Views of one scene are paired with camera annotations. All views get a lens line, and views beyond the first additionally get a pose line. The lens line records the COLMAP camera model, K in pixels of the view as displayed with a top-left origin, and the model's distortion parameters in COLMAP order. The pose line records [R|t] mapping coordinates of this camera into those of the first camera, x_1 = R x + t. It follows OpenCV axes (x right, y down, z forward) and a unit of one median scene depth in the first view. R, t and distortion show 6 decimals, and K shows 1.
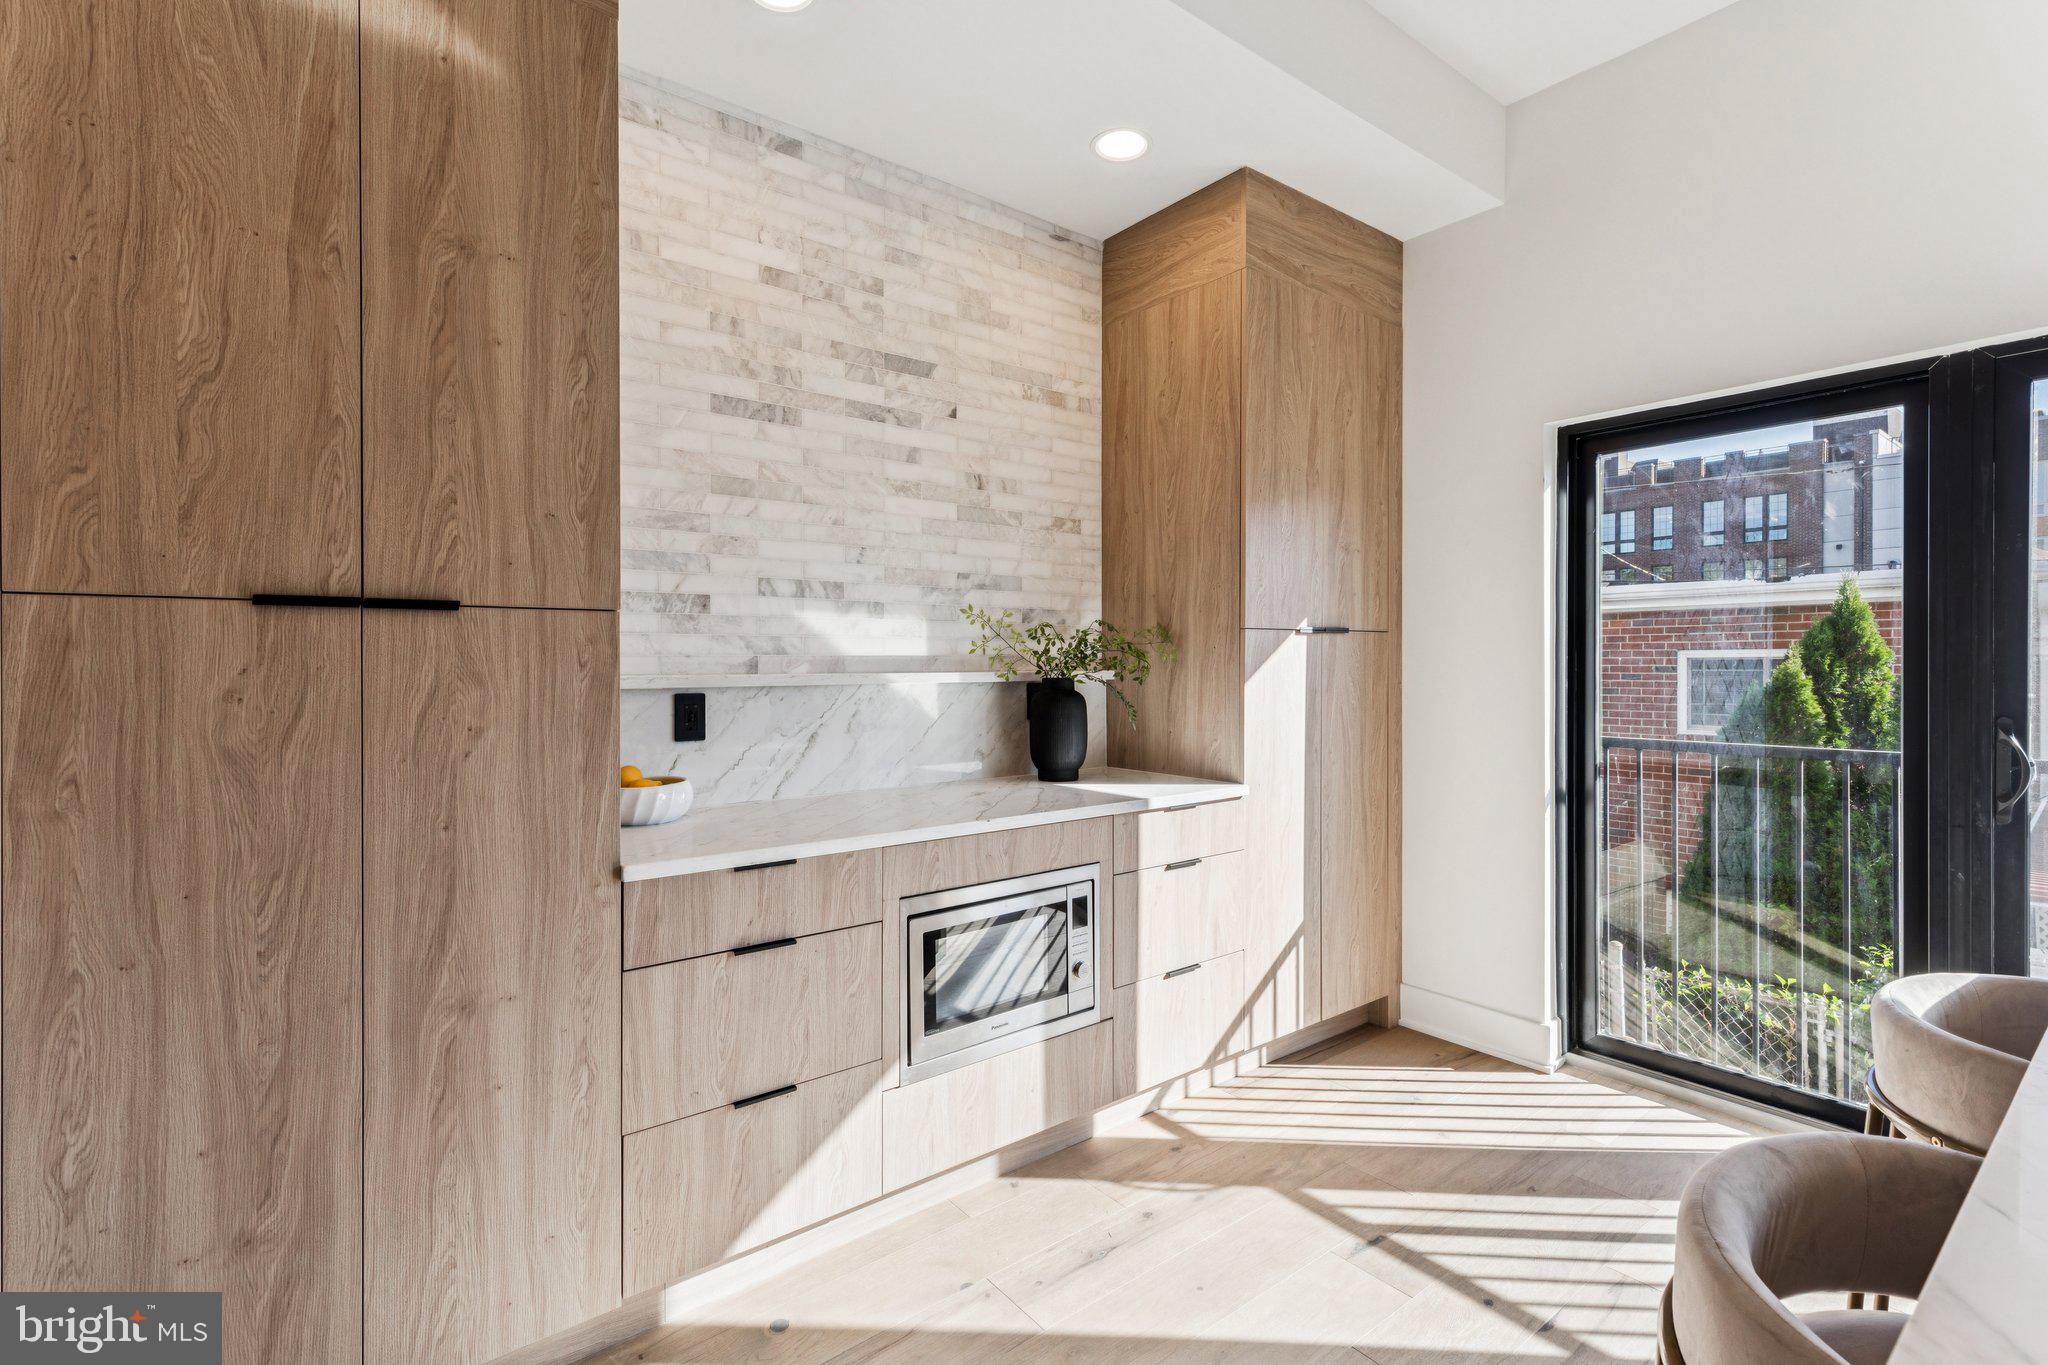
lens RADIAL K [[925.1, 0, 1027.2], [0, 925.1, 669.1], [0, 0, 1]] dist [0.008999, -0.000850]
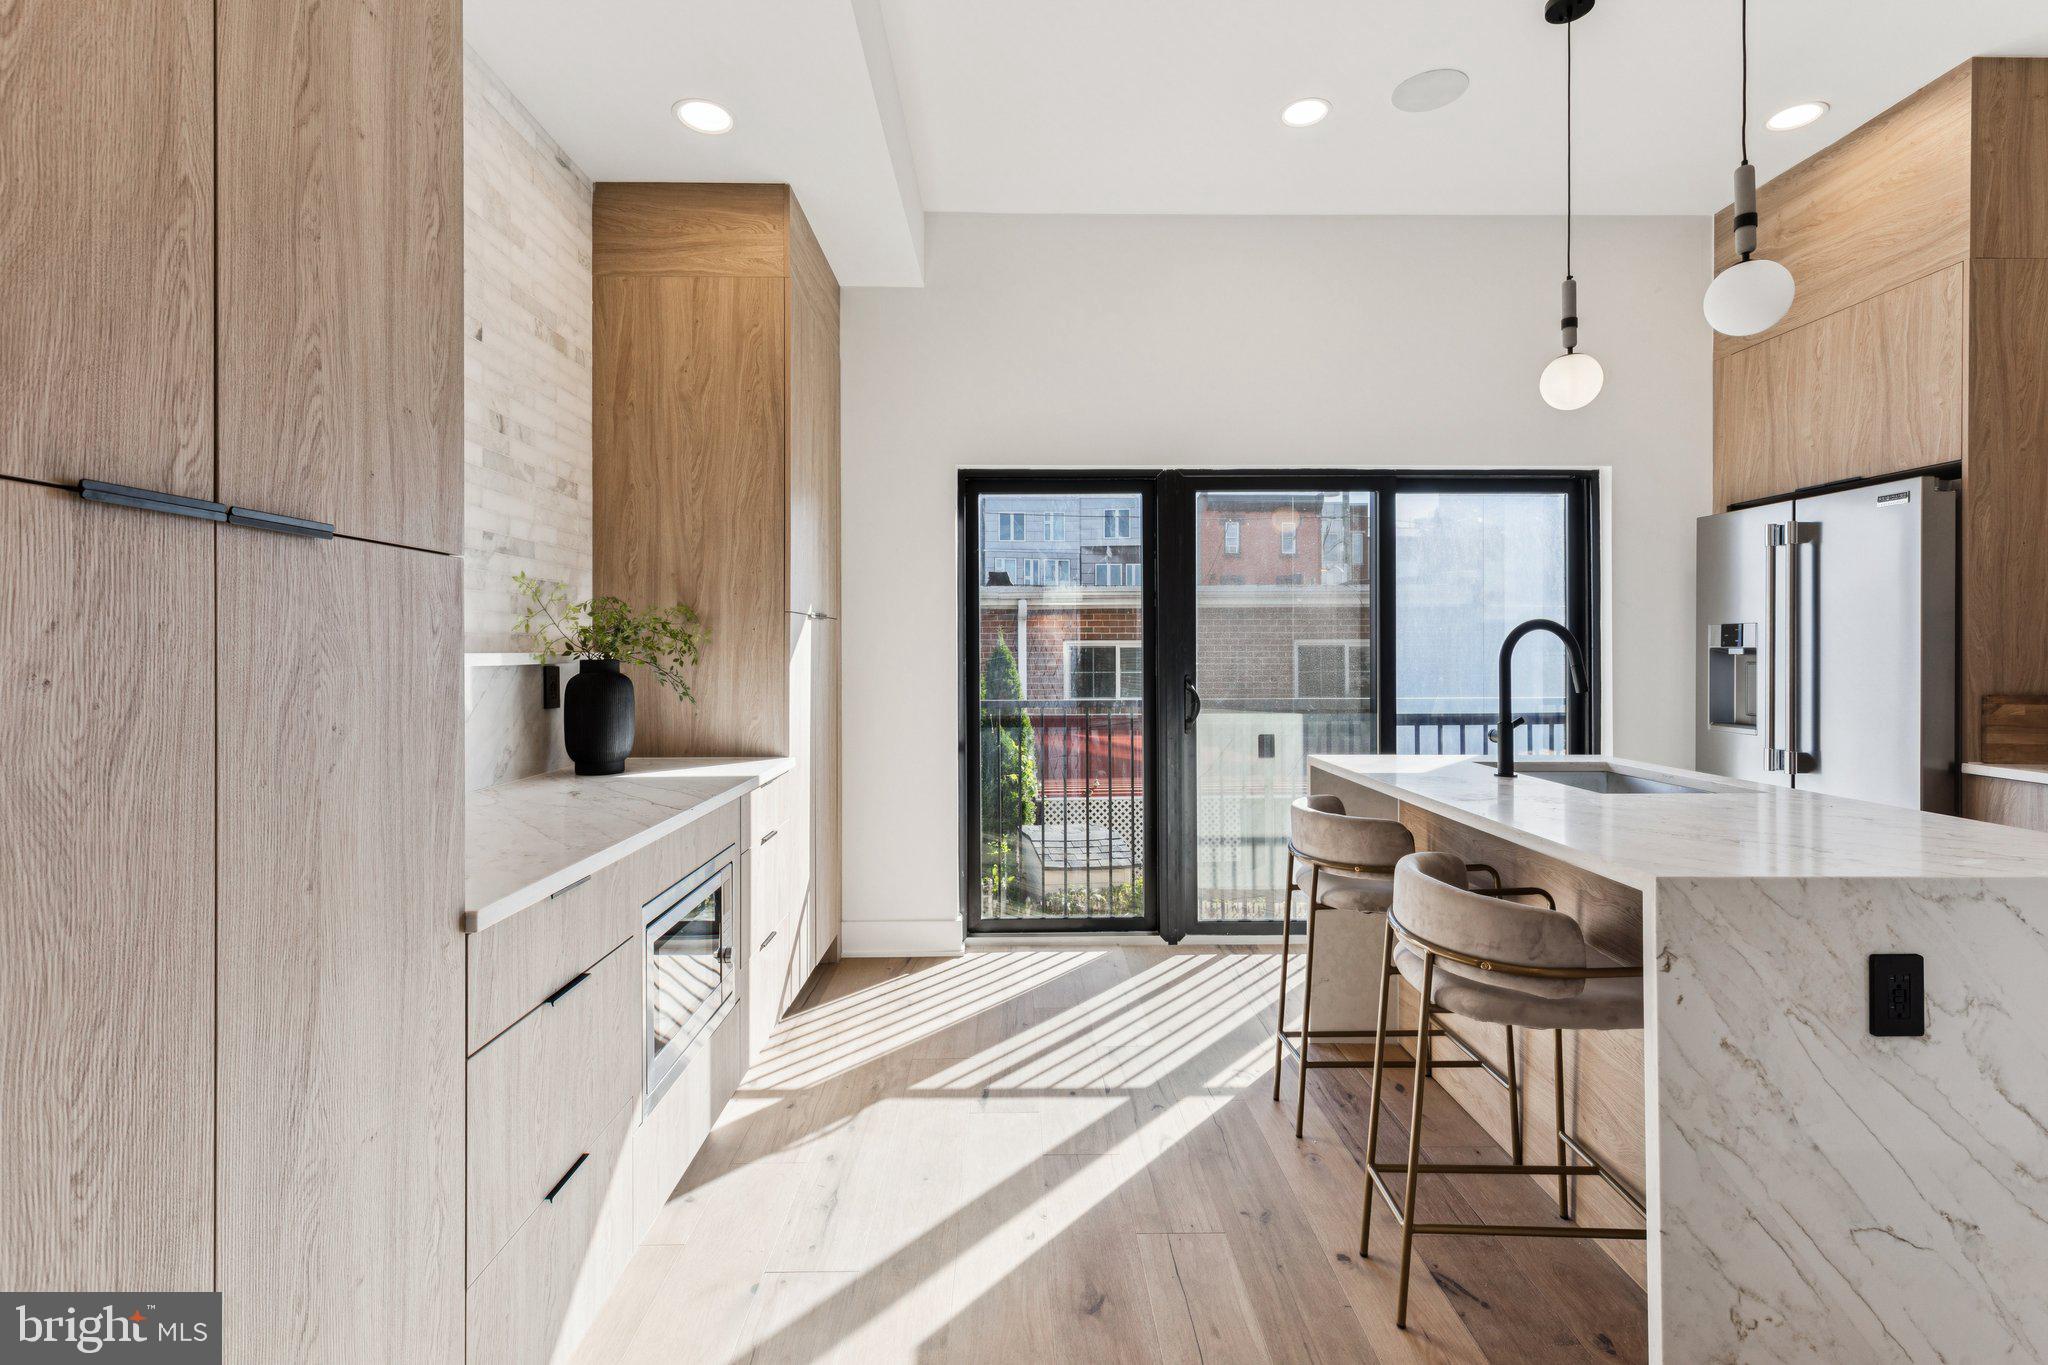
lens RADIAL K [[925.1, 0, 1022.3], [0, 925.1, 648.1], [0, 0, 1]] dist [0.004670, -0.000529]
pose [[0.606012, 0.004970, 0.795440, -0.561671], [0.005179, 0.999935, -0.010193, 0.013073], [-0.795439, 0.010297, 0.605946, 0.165733]]
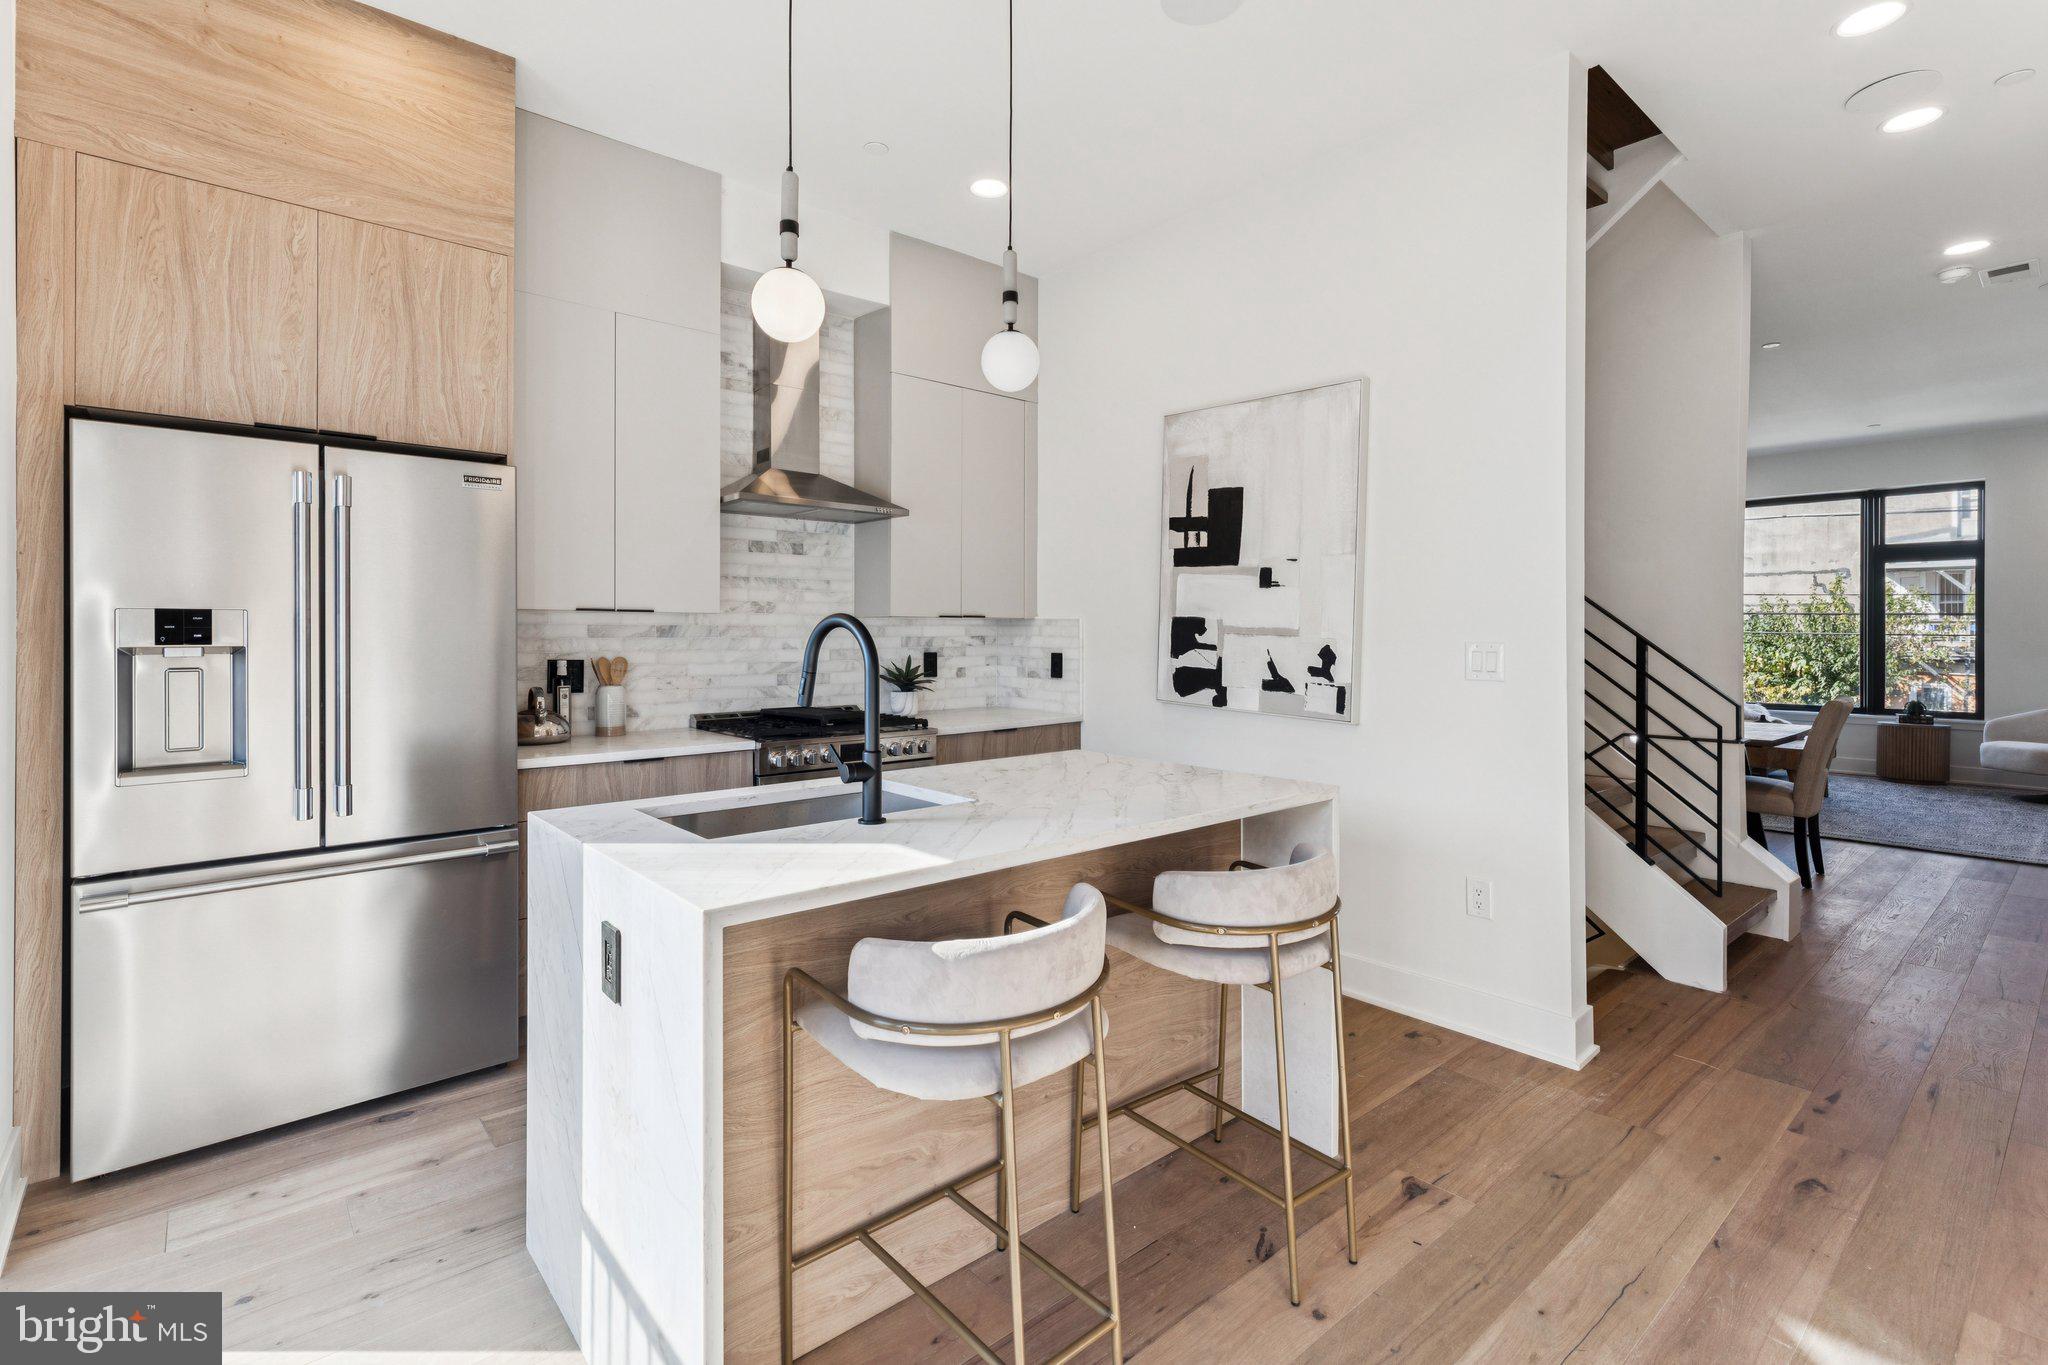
lens RADIAL K [[943.6, 0, 1035.0], [0, 943.6, 638.6], [0, 0, 1]] dist [0.007805, -0.001351]
pose [[-0.998695, 0.002744, -0.051003, 0.571071], [0.001971, 0.999883, 0.015187, -0.020109], [0.051039, 0.015066, -0.998583, 1.230314]]
